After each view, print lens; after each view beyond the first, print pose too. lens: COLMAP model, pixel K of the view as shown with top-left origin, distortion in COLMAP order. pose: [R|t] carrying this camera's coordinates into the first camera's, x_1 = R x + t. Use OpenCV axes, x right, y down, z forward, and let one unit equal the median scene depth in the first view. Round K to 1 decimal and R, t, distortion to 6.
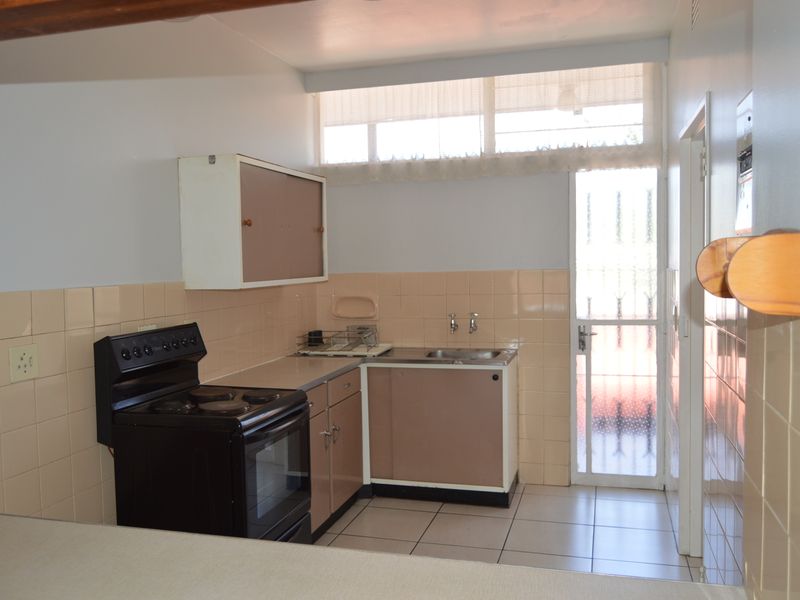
lens RADIAL K [[707.0, 0, 400.0], [0, 707.0, 300.0], [0, 0, 1]] dist [-0.006998, -0.015399]
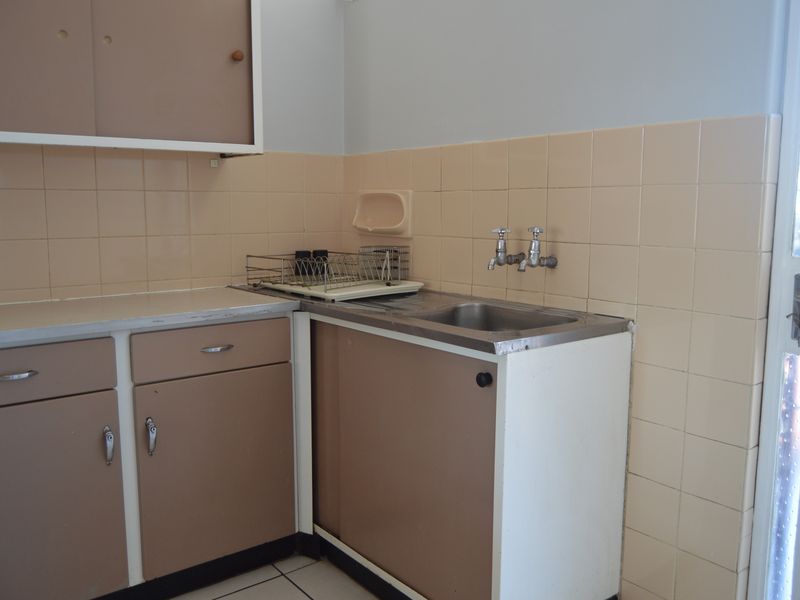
lens RADIAL K [[707.0, 0, 400.0], [0, 707.0, 300.0], [0, 0, 1]] dist [-0.006998, -0.015399]
pose [[0.816286, 0.097677, -0.569330, 0.302468], [-0.051291, 0.993963, 0.096989, 0.026167], [0.575367, -0.049969, 0.816368, 0.606557]]
